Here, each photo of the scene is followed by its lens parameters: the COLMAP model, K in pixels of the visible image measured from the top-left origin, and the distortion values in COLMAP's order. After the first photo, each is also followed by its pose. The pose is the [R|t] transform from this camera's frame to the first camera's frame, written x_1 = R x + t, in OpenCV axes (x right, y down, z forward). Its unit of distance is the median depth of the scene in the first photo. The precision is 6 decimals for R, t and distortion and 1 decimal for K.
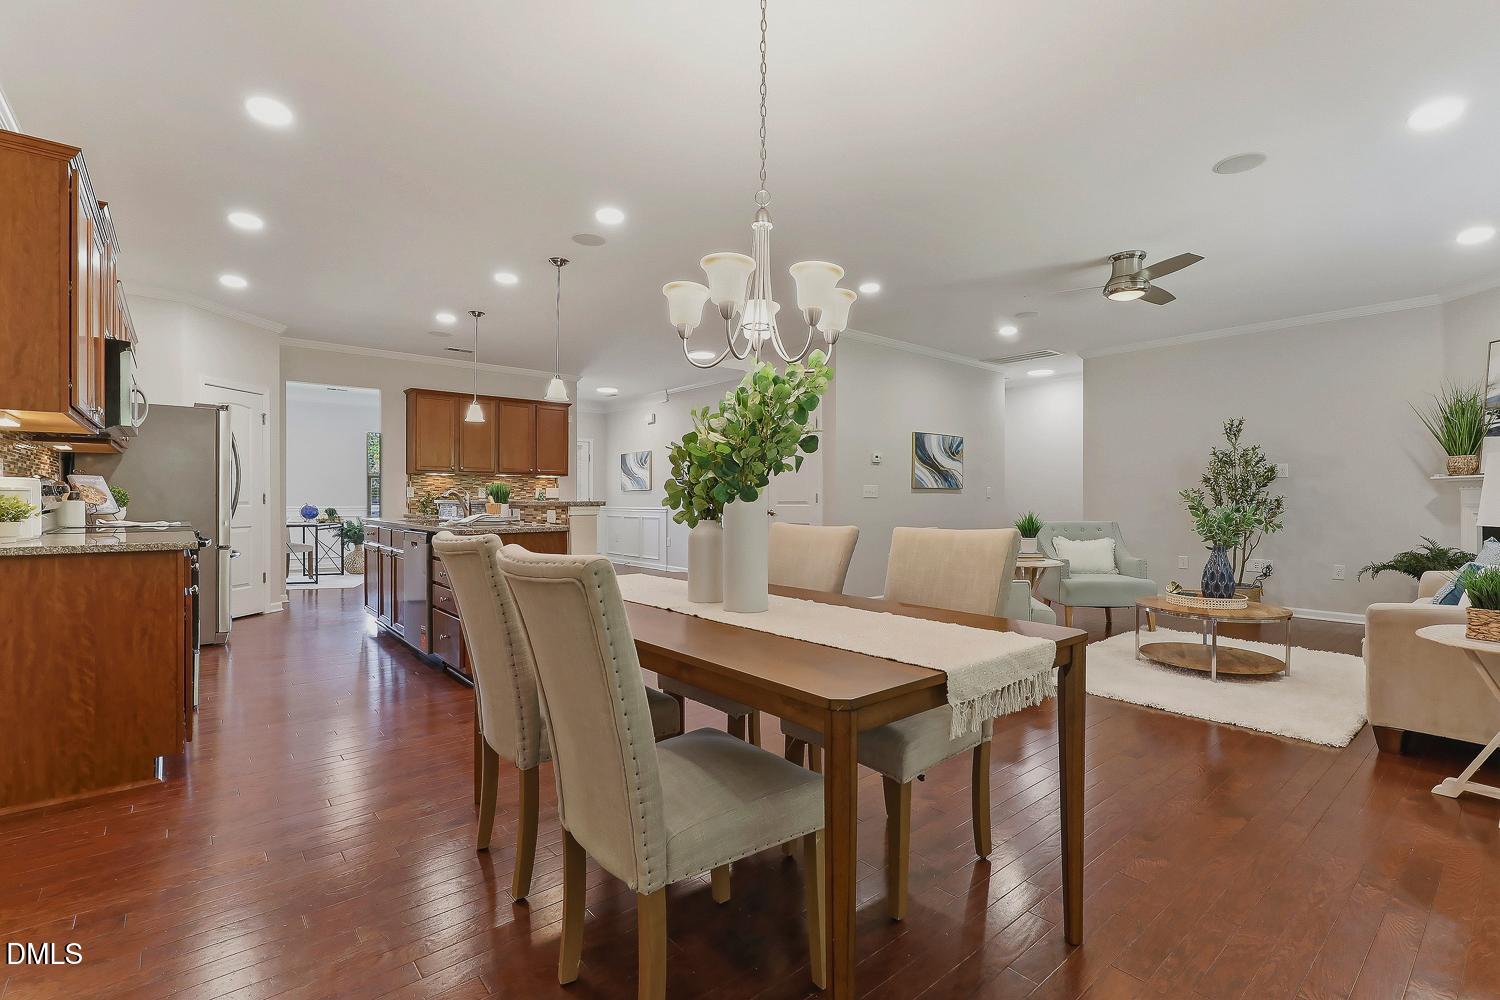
lens RADIAL K [[681.2, 0, 759.8], [0, 681.2, 499.3], [0, 0, 1]] dist [0.004211, -0.001443]
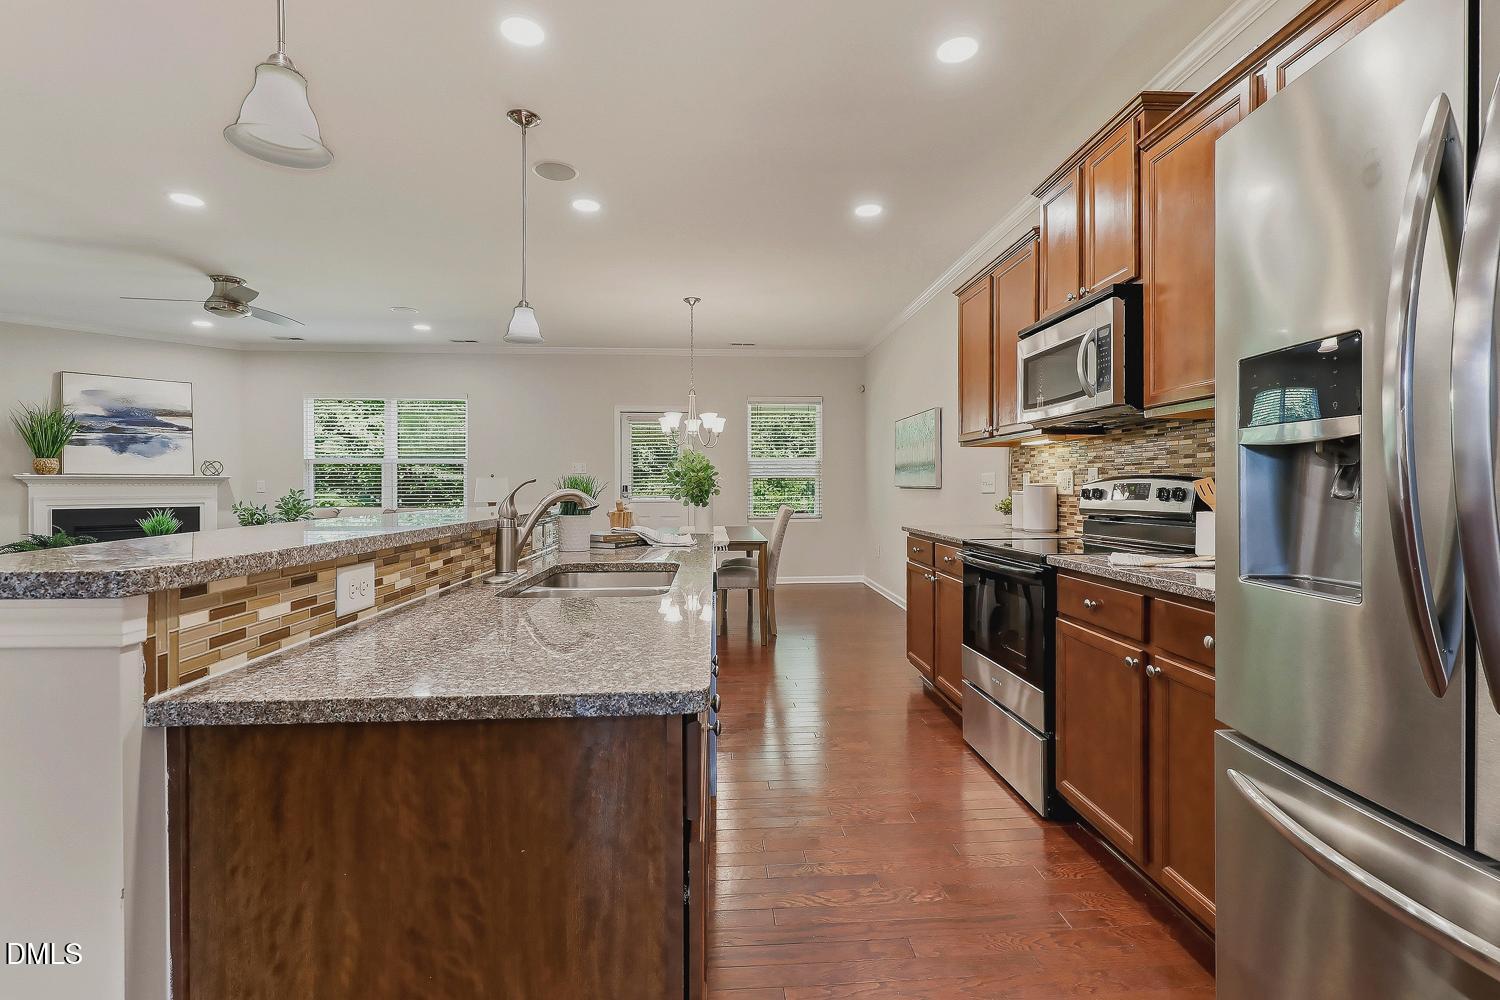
lens RADIAL K [[681.2, 0, 779.5], [0, 681.2, 508.6], [0, 0, 1]] dist [0.004211, -0.001443]
pose [[-0.816723, -0.019848, 0.576688, -0.413746], [0.000964, 0.999360, 0.035761, -0.008957], [-0.577029, 0.029763, -0.816181, 0.675728]]
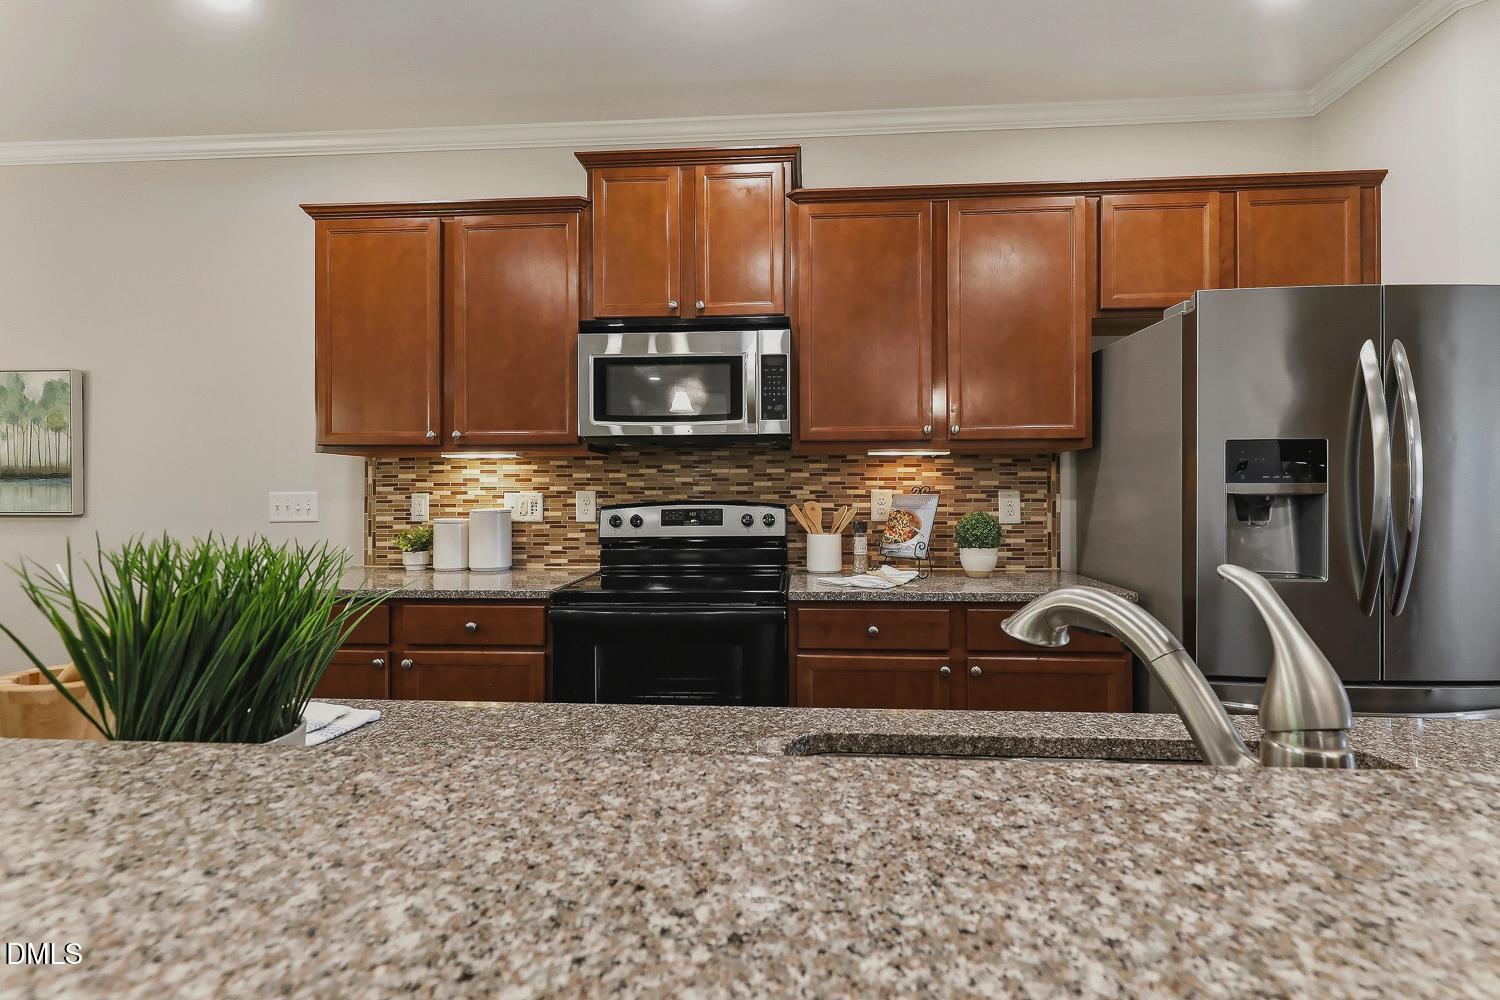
lens RADIAL K [[681.2, 0, 757.3], [0, 681.2, 492.4], [0, 0, 1]] dist [0.004211, -0.001443]
pose [[-0.688848, -0.000423, -0.724905, -0.182964], [0.001356, 0.999997, -0.001873, -0.015520], [0.724904, -0.002273, -0.688846, 0.571664]]
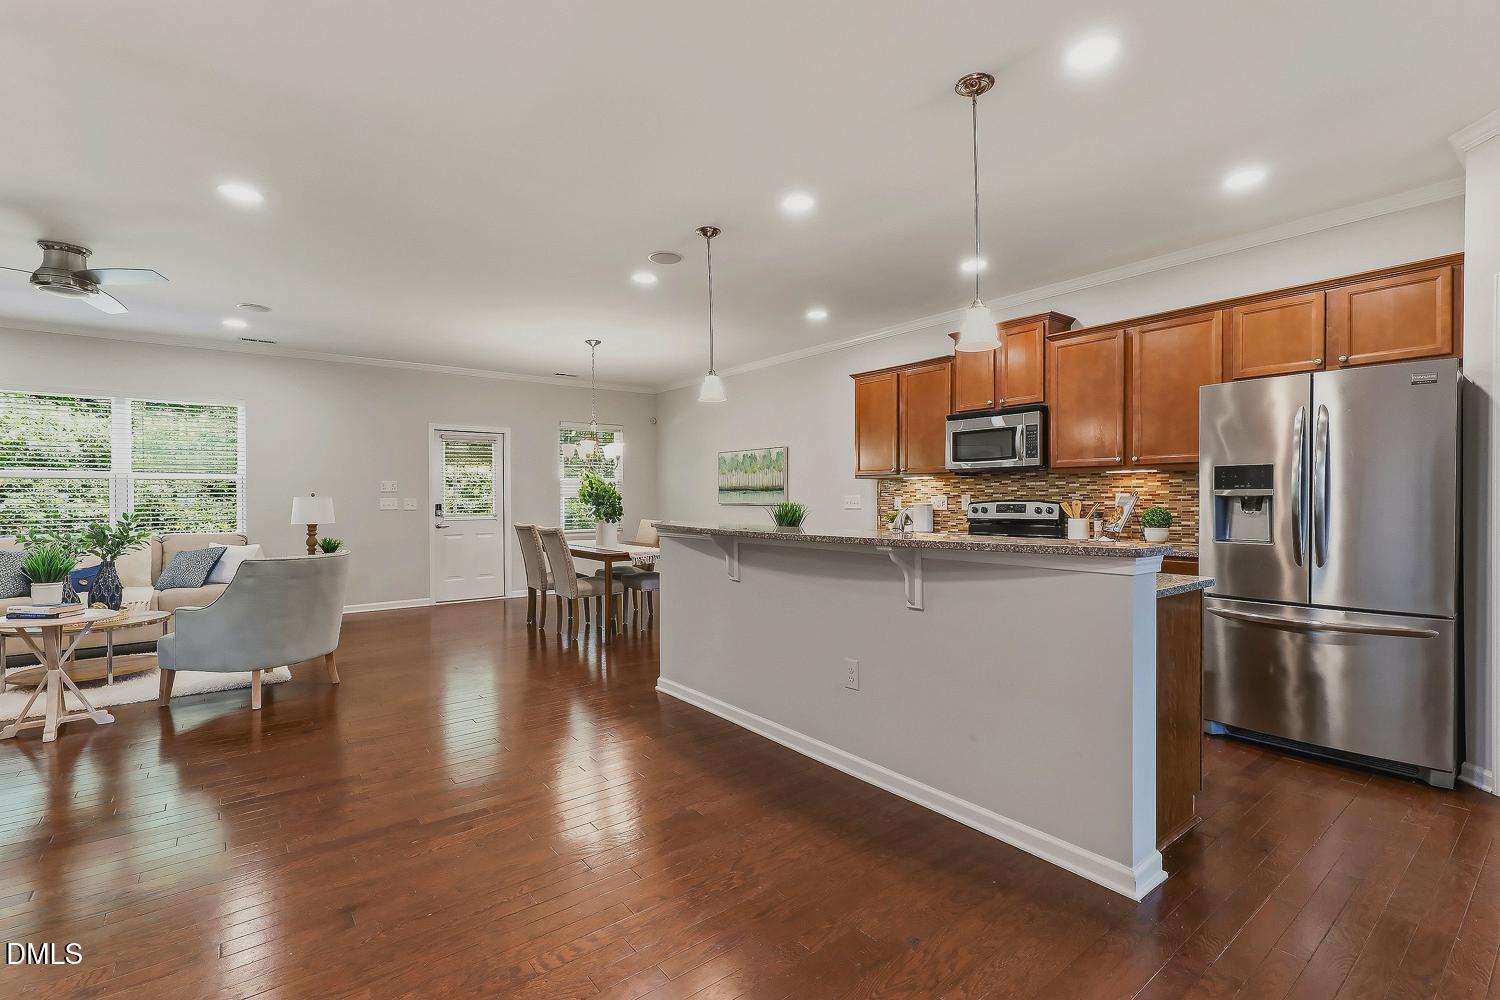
lens RADIAL K [[681.2, 0, 758.5], [0, 681.2, 504.2], [0, 0, 1]] dist [0.004211, -0.001443]
pose [[-0.999610, 0.002510, 0.027799, -0.186032], [0.002768, 0.999953, 0.009252, -0.014716], [-0.027775, 0.009325, -0.999571, 0.897019]]
